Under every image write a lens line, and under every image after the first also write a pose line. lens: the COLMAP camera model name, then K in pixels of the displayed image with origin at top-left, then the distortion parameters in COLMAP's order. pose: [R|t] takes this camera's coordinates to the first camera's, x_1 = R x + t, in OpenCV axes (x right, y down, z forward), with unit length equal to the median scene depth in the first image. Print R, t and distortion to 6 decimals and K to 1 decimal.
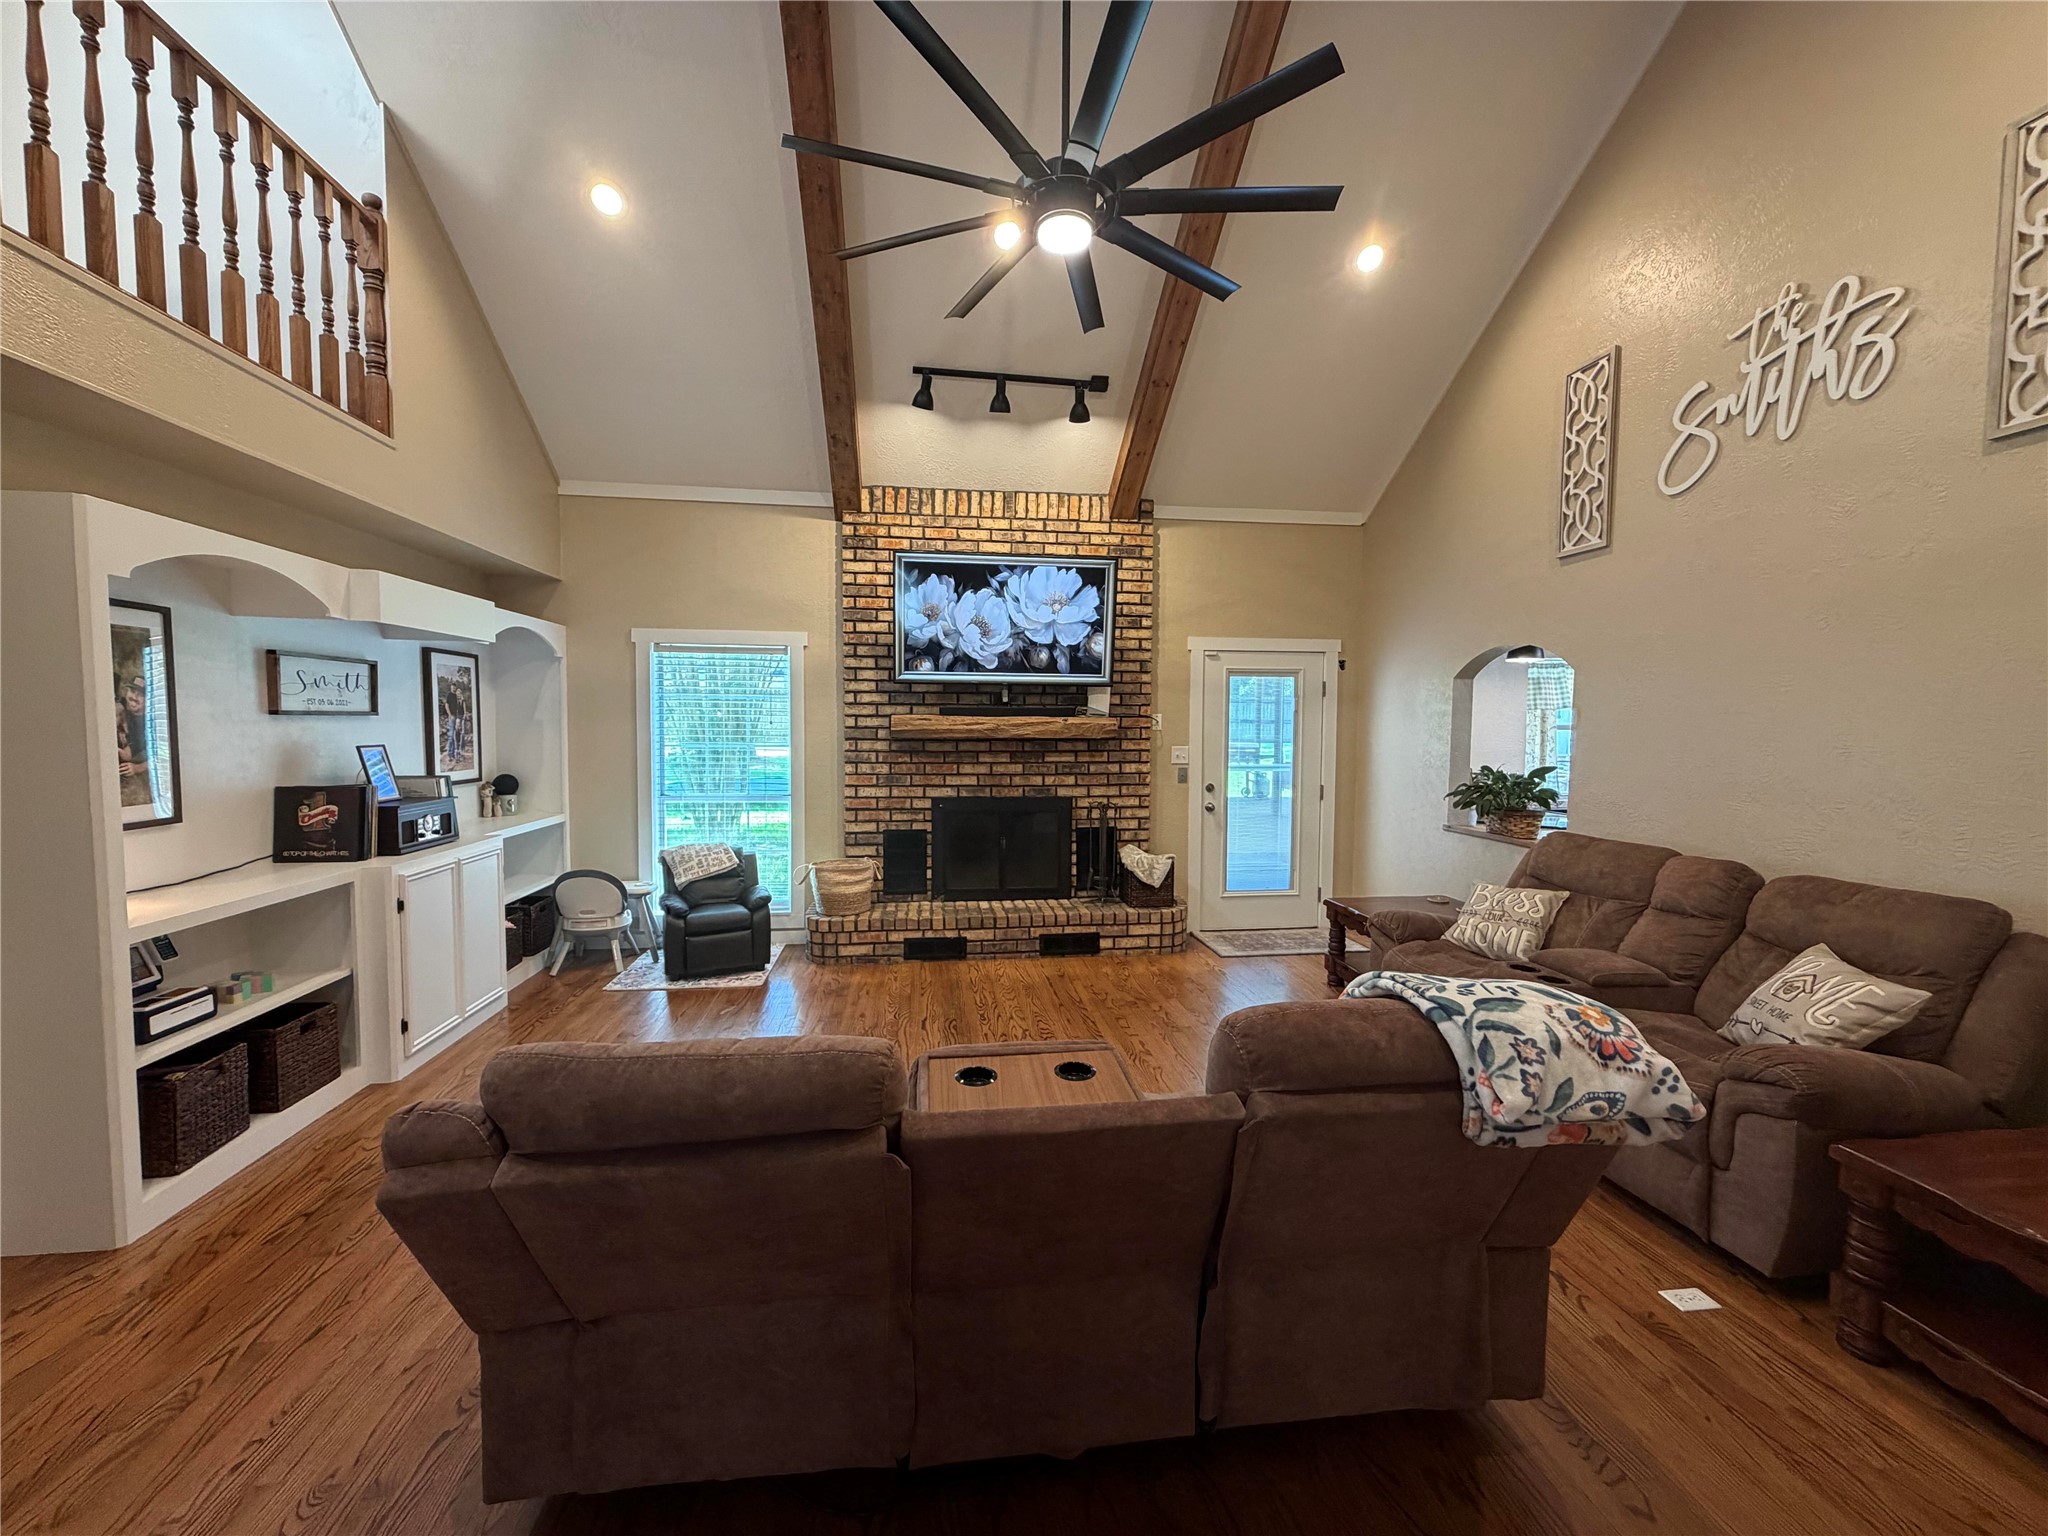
lens RADIAL K [[813.8, 0, 1020.5], [0, 813.8, 767.2], [0, 0, 1]] dist [-0.000049, 0.000205]
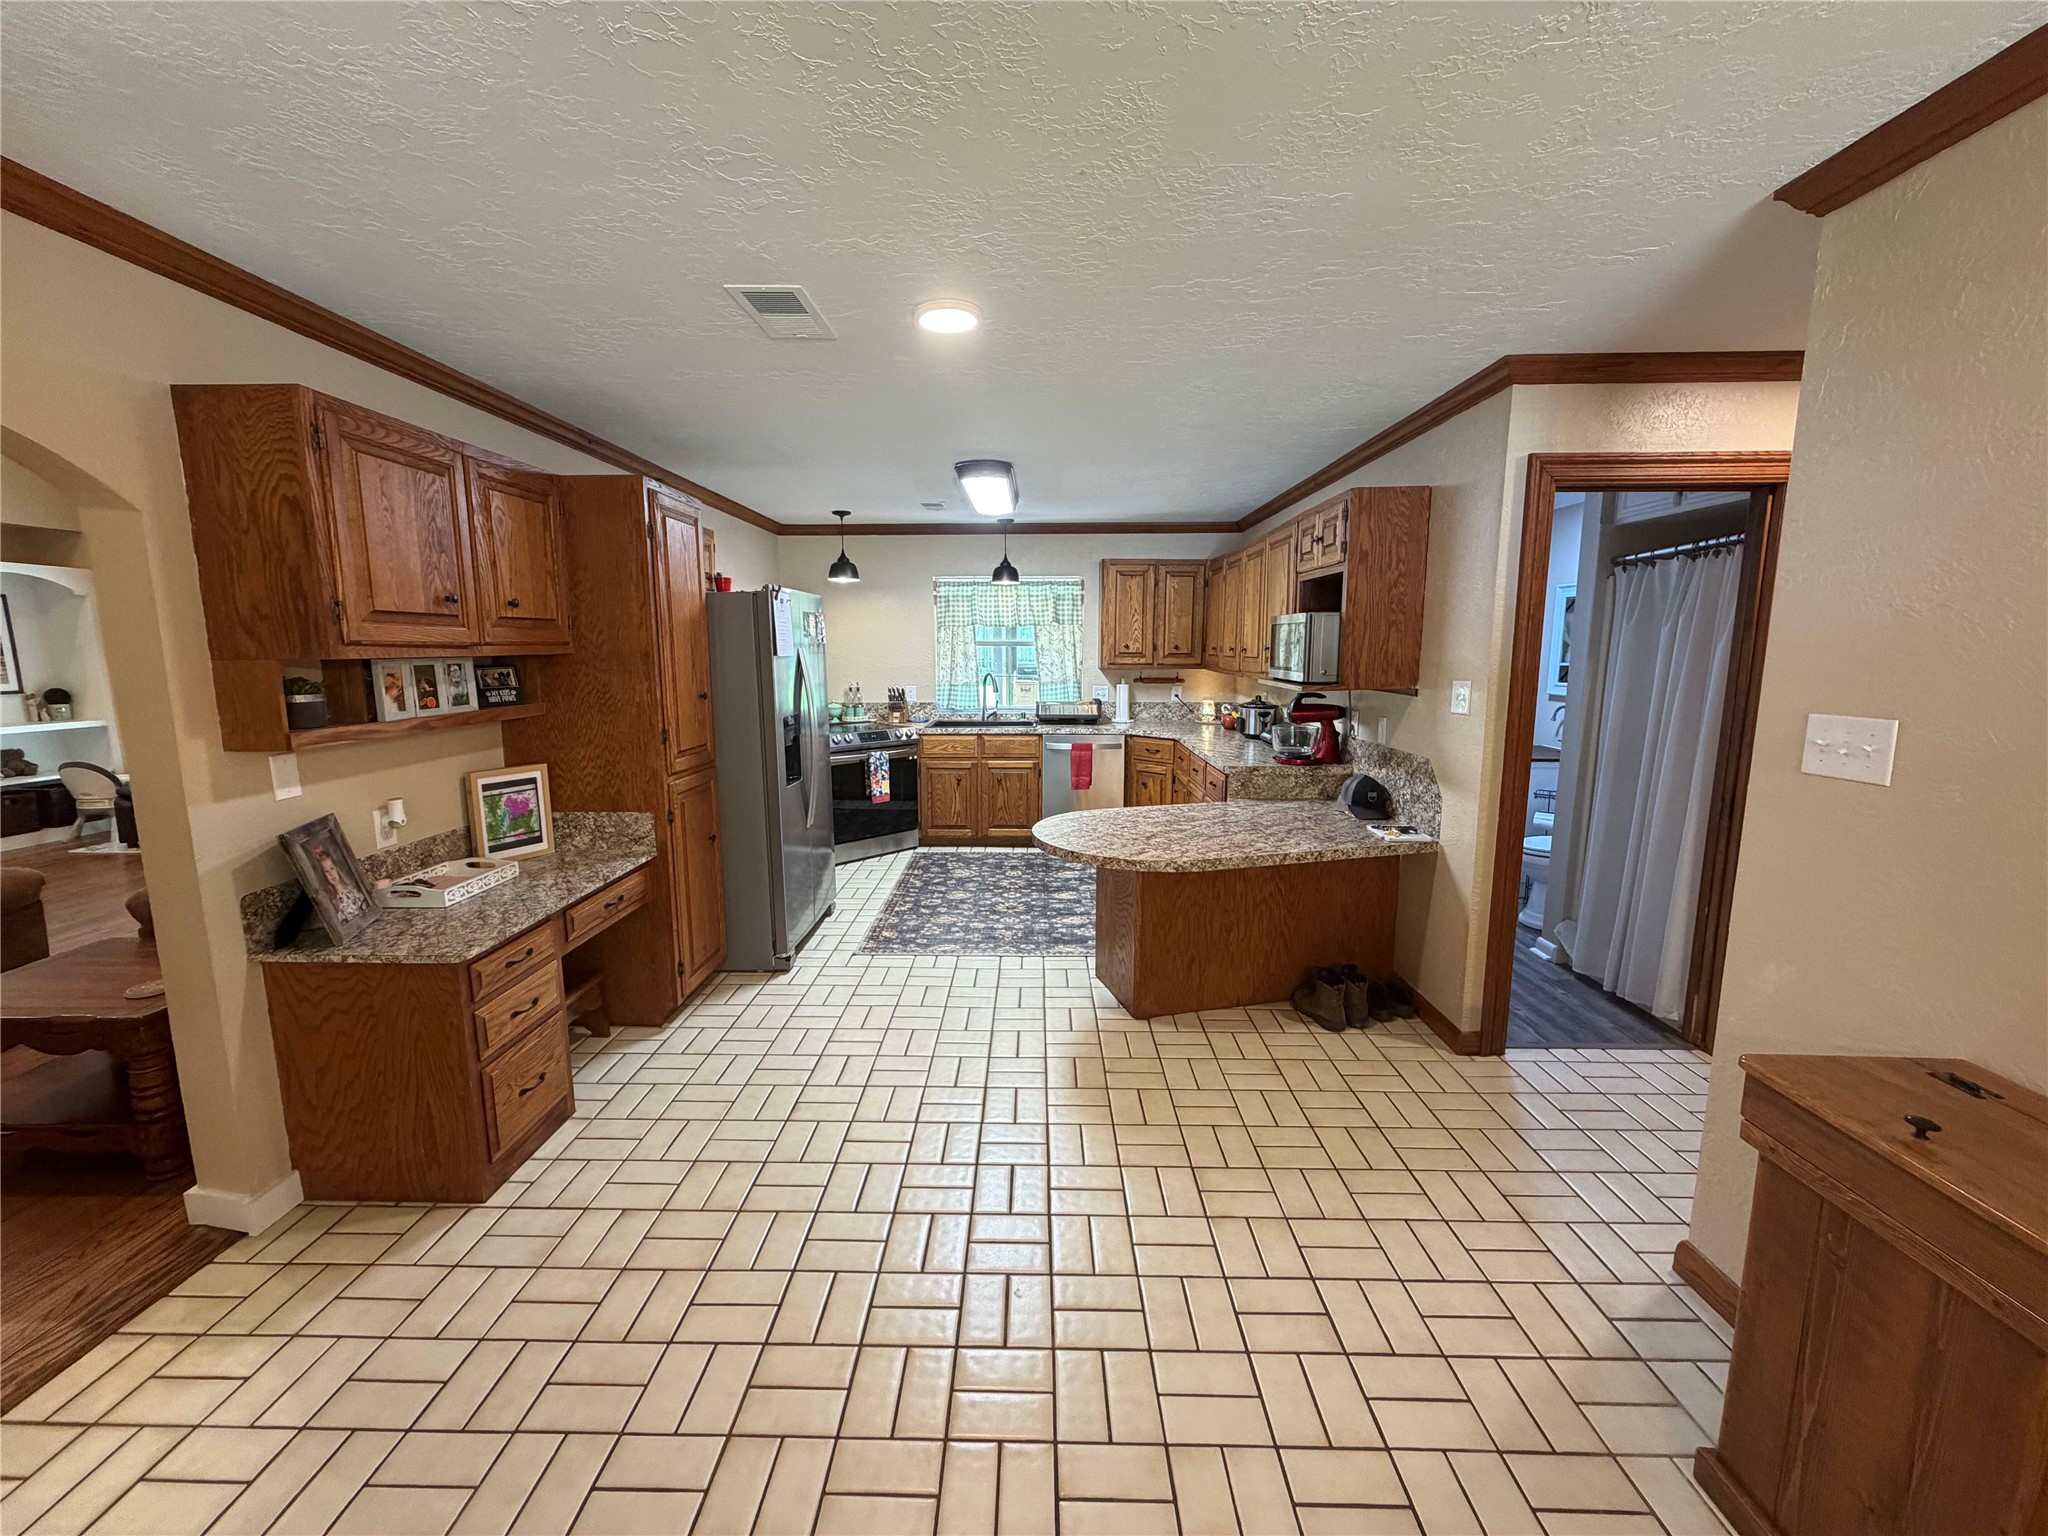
lens RADIAL K [[813.8, 0, 1020.5], [0, 813.8, 767.2], [0, 0, 1]] dist [-0.000049, 0.000205]
pose [[0.988021, 0.011166, -0.153918, 1.377506], [0.003243, 0.995656, 0.093047, 0.023089], [0.154288, -0.092432, 0.983693, -0.045582]]
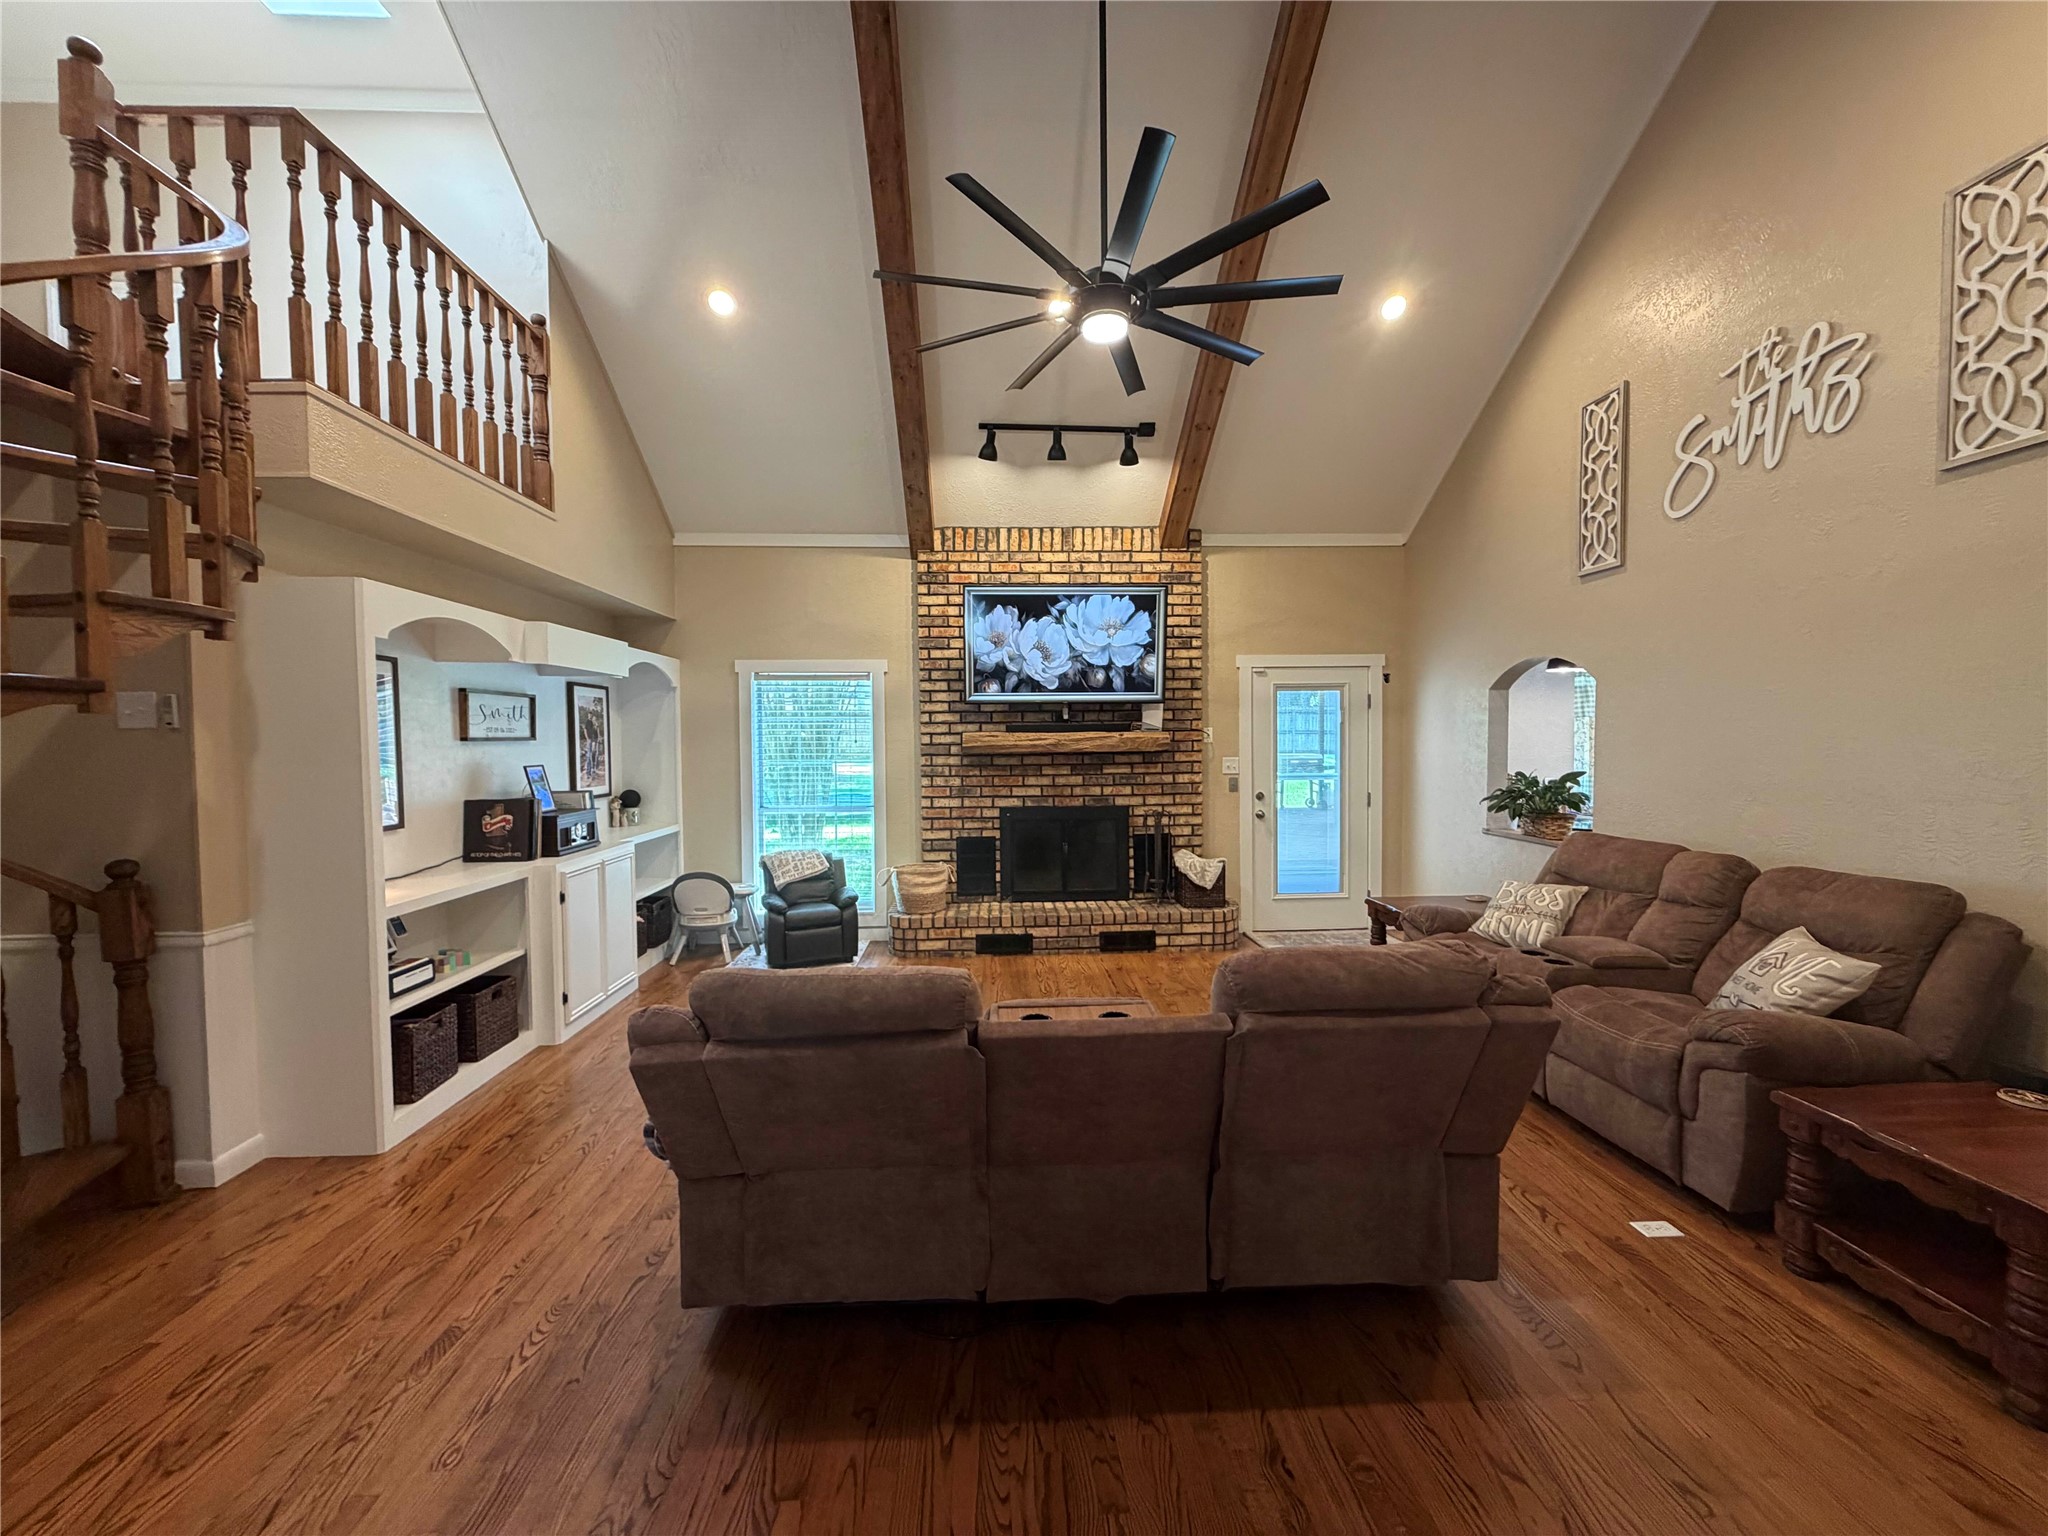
lens RADIAL K [[813.8, 0, 1020.5], [0, 813.8, 767.2], [0, 0, 1]] dist [-0.000049, 0.000205]
pose [[0.996414, -0.012720, -0.083652, 0.015600], [0.011156, 0.999755, -0.019138, 0.006359], [0.083875, 0.018136, 0.996311, -0.126245]]
